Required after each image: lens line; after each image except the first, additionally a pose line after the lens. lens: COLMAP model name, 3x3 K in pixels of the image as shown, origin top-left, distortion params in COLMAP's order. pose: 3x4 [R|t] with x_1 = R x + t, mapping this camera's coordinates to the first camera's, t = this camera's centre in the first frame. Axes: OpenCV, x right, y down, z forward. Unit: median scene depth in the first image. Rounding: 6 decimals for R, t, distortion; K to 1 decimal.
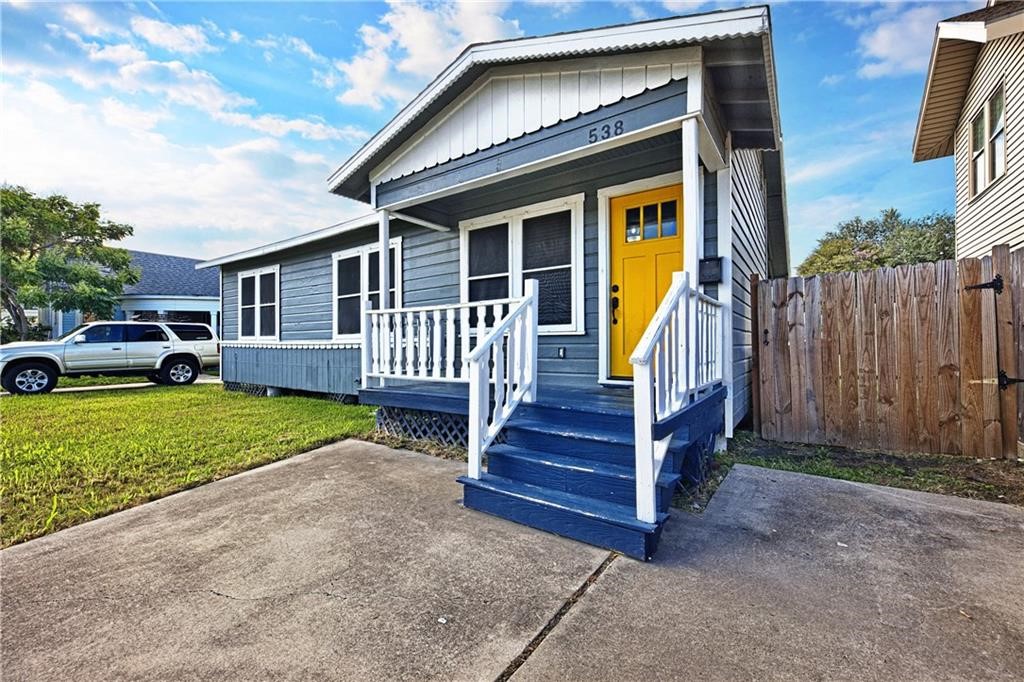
lens RADIAL K [[422.5, 0, 513.2], [0, 422.5, 337.3], [0, 0, 1]] dist [0.018084, 0.000022]
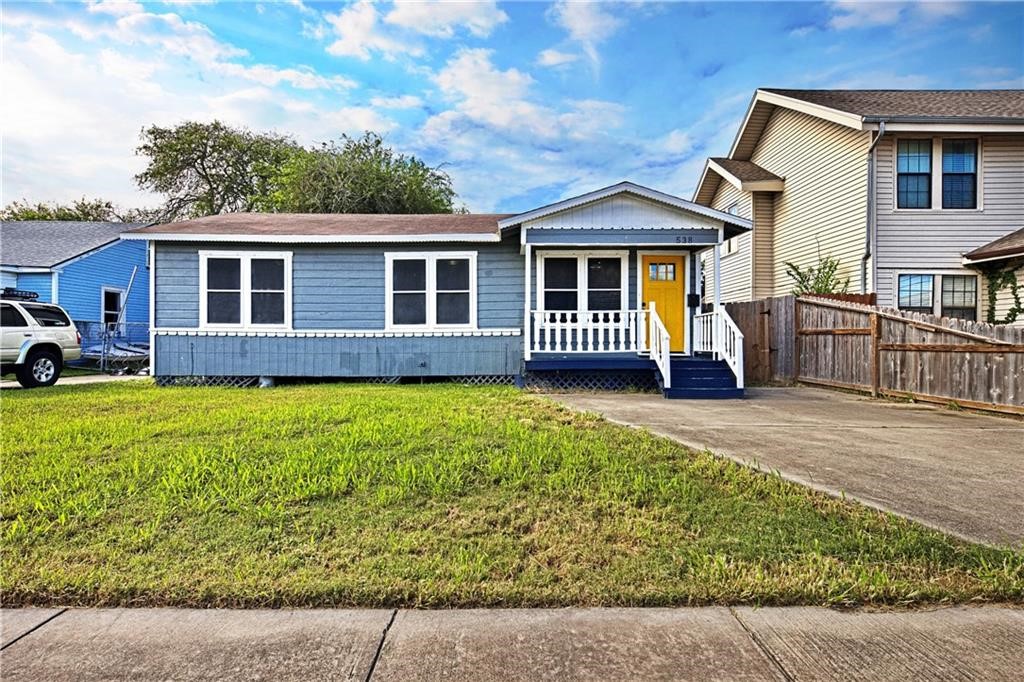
lens RADIAL K [[561.2, 0, 509.8], [0, 561.2, 344.6], [0, 0, 1]] dist [-0.008274, -0.000645]
pose [[0.821477, 0.003591, 0.570230, -1.047981], [-0.014095, 0.999803, 0.014010, 0.021856], [-0.570067, -0.019546, 0.821366, -0.439180]]
